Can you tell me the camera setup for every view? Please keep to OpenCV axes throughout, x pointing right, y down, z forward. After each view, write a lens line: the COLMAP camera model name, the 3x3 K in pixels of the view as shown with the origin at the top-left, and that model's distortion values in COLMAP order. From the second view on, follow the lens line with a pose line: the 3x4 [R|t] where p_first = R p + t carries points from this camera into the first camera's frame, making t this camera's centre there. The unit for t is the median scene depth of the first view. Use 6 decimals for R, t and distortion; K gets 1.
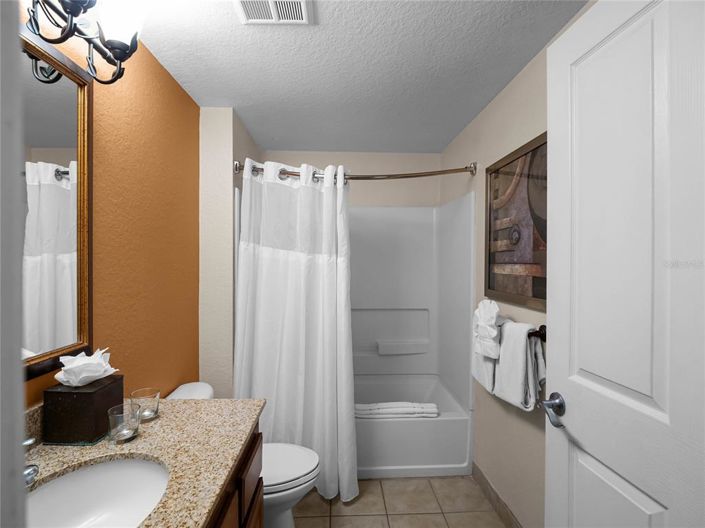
lens RADIAL K [[343.4, 0, 355.6], [0, 343.4, 262.3], [0, 0, 1]] dist [-0.010015, -0.002477]
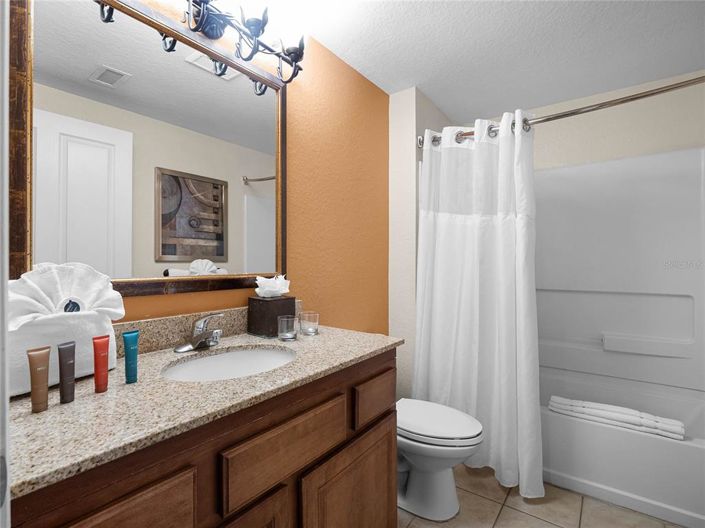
lens RADIAL K [[343.4, 0, 358.6], [0, 343.4, 262.9], [0, 0, 1]] dist [-0.010015, -0.002477]
pose [[0.776535, -0.005683, -0.630048, 0.182902], [0.002507, 0.999979, -0.005930, 0.109552], [0.630069, 0.003025, 0.776534, 0.064461]]
